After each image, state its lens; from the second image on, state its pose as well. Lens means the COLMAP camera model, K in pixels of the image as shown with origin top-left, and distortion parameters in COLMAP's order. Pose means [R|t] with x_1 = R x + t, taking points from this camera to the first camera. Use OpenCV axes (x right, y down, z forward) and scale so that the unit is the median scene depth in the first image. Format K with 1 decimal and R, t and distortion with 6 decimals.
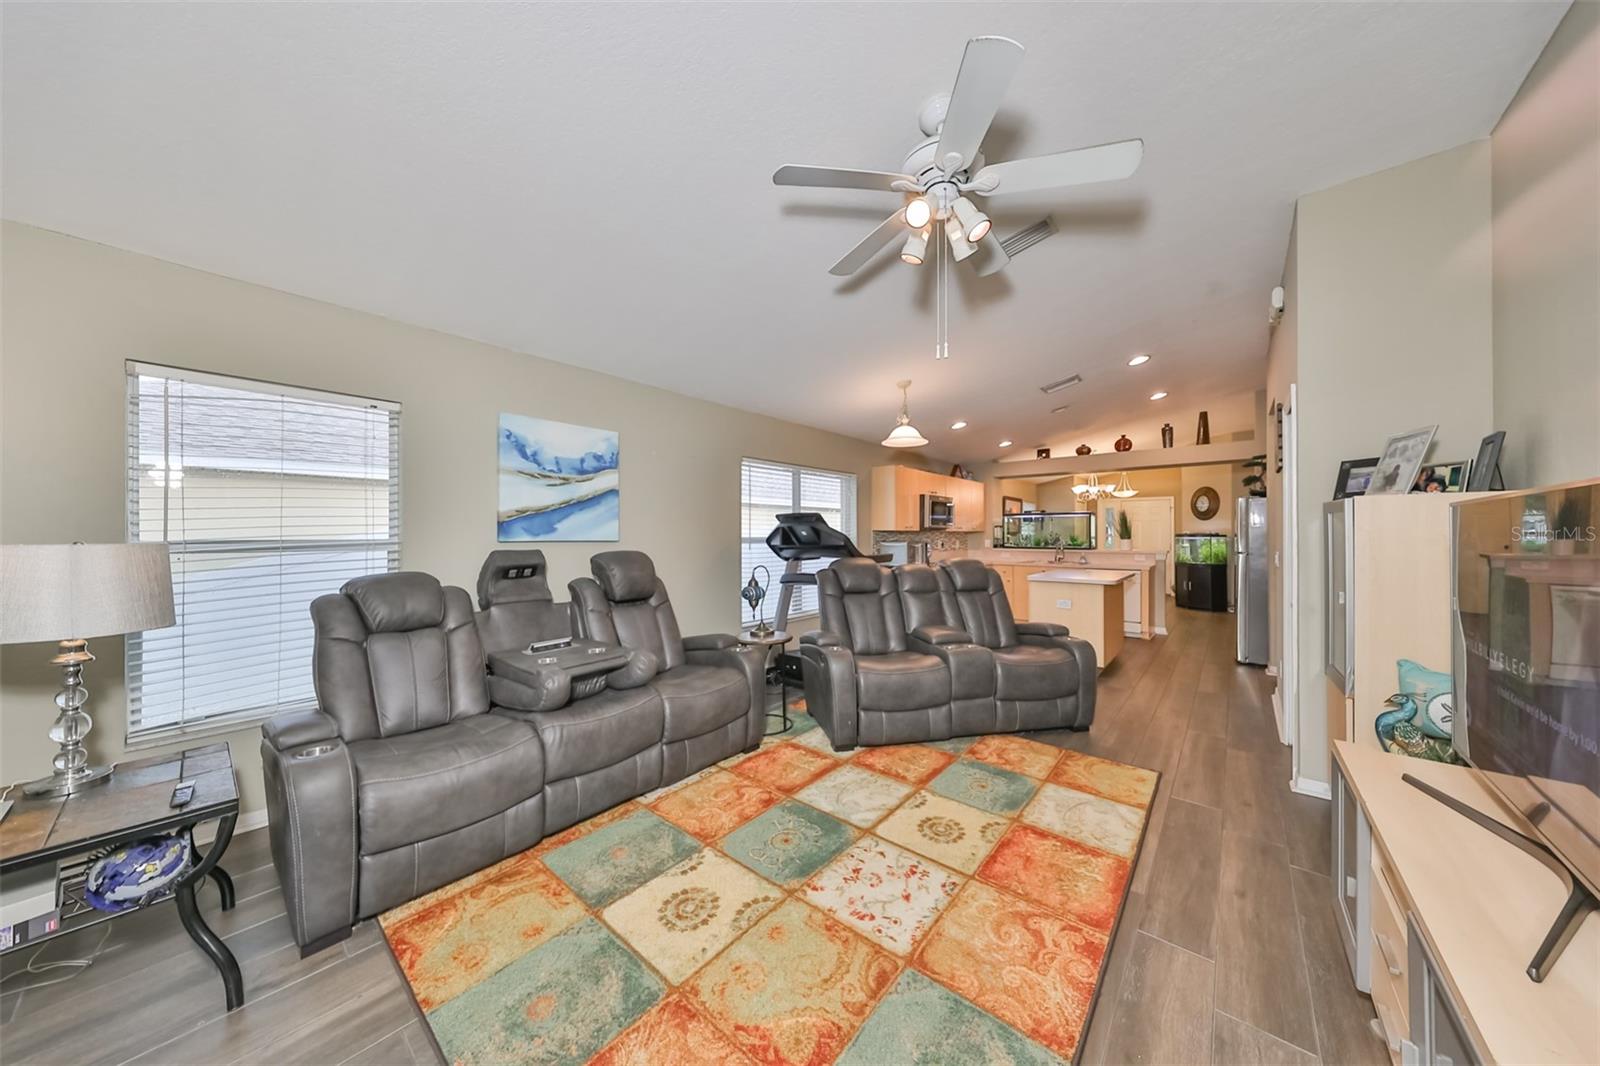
lens RADIAL K [[510.9, 0, 800.0], [0, 510.9, 533.0], [0, 0, 1]] dist [0.000721, -0.000074]
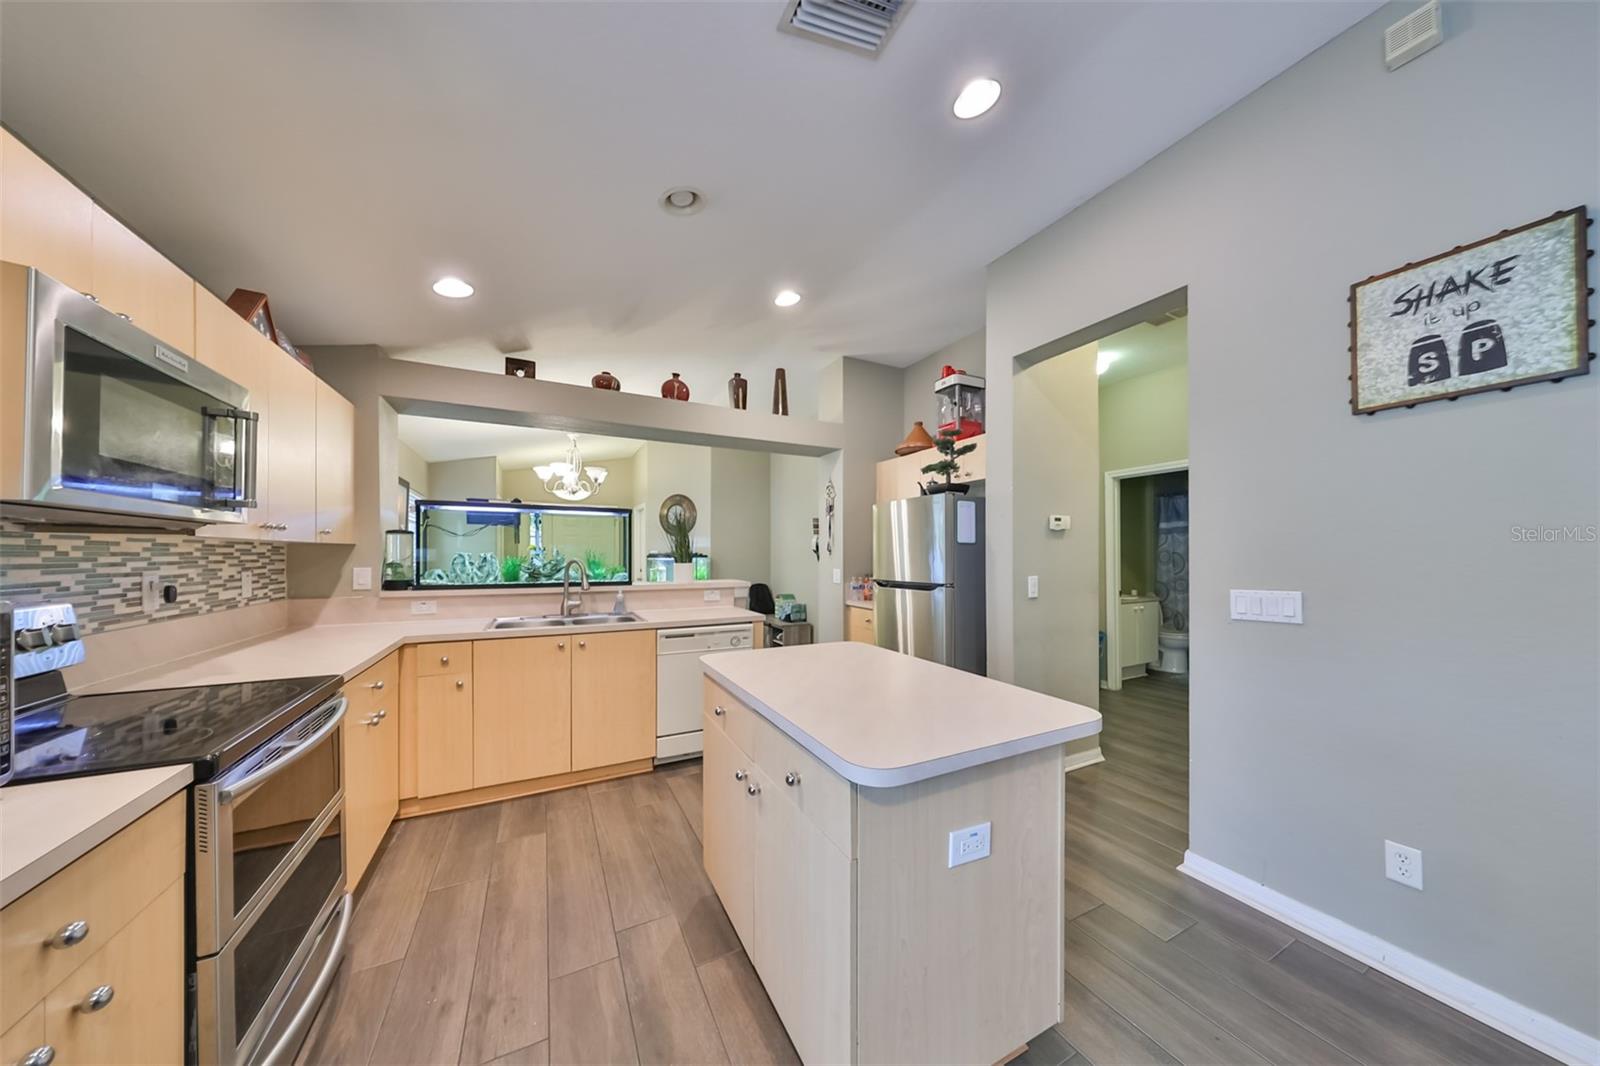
lens RADIAL K [[517.0, 0, 797.3], [0, 517.0, 555.5], [0, 0, 1]] dist [-0.000061, -0.000013]
pose [[0.397746, 0.001661, 0.917494, 0.459669], [-0.004761, 0.999989, 0.000254, 0.007181], [-0.917483, -0.004469, 0.397749, 1.682437]]
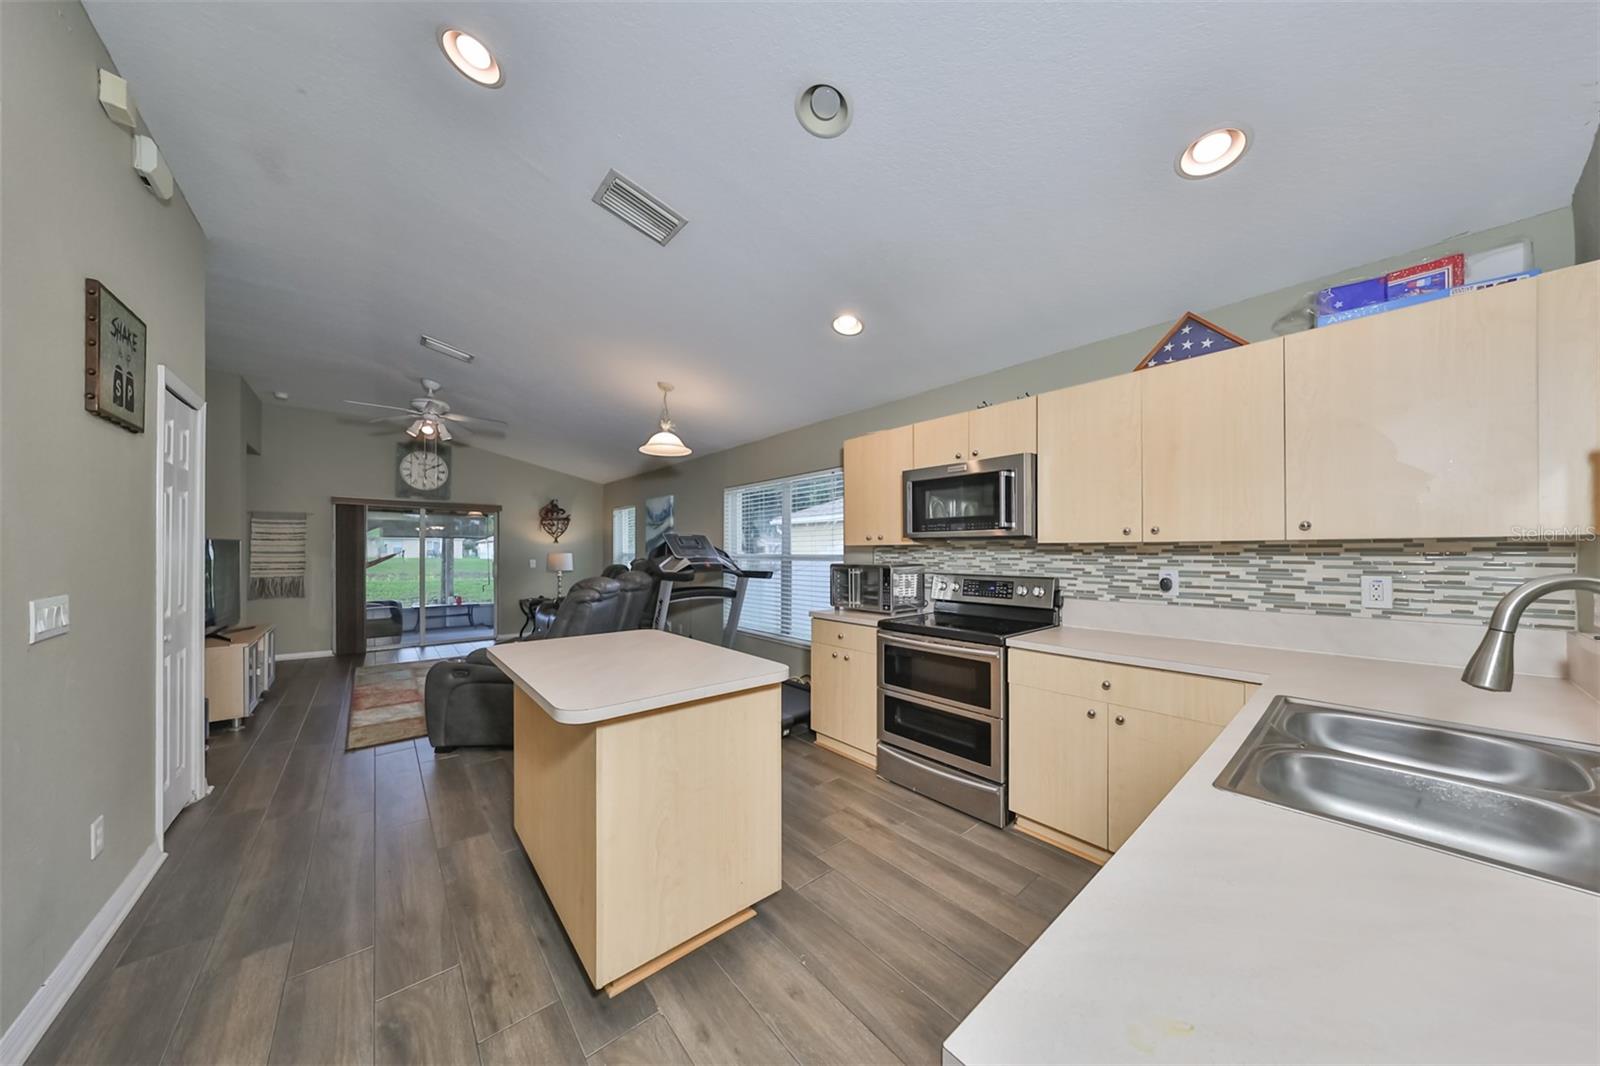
lens RADIAL K [[501.6, 0, 809.5], [0, 501.6, 548.5], [0, 0, 1]] dist [0.000572, 0.000043]
pose [[-0.151232, -0.004547, -0.988488, 1.671267], [0.002196, 0.999985, -0.004936, 0.002932], [0.988496, -0.002918, -0.151219, 2.207255]]
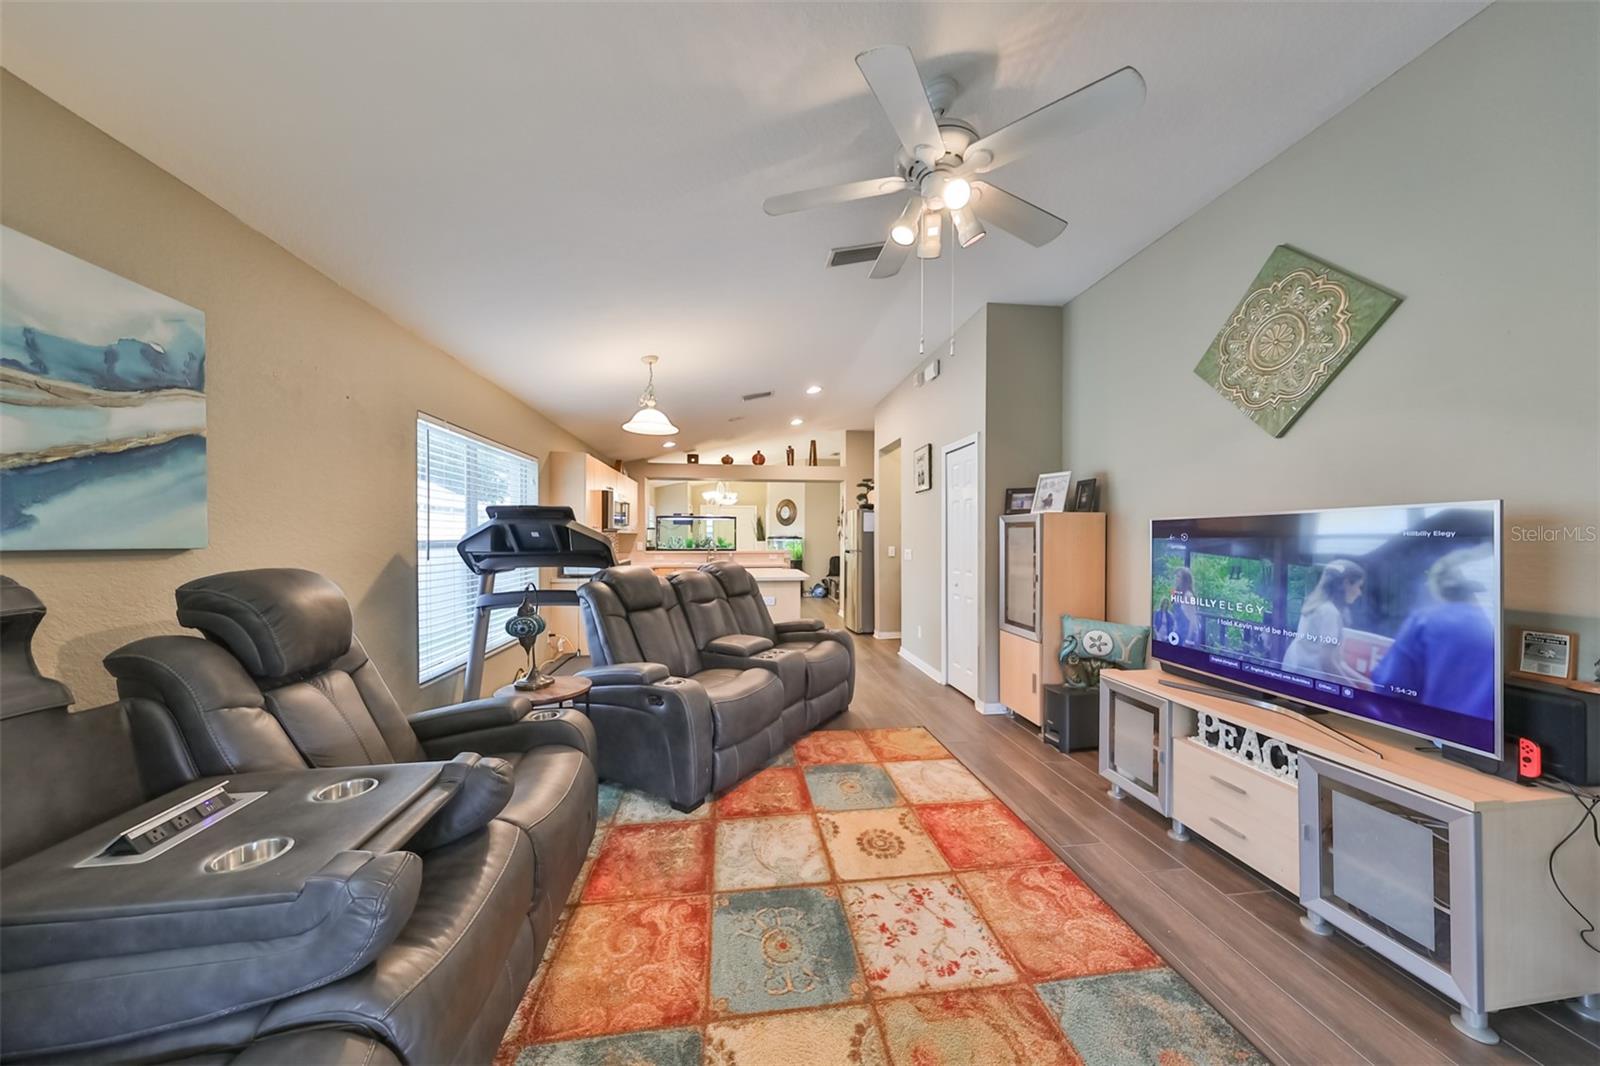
lens RADIAL K [[520.4, 0, 800.9], [0, 520.4, 543.8], [0, 0, 1]] dist [-0.005199, -0.000035]
pose [[0.673559, -0.007152, 0.739099, -0.425405], [-0.003971, 0.999904, 0.013294, 0.004010], [-0.739123, -0.011889, 0.673465, 0.360884]]
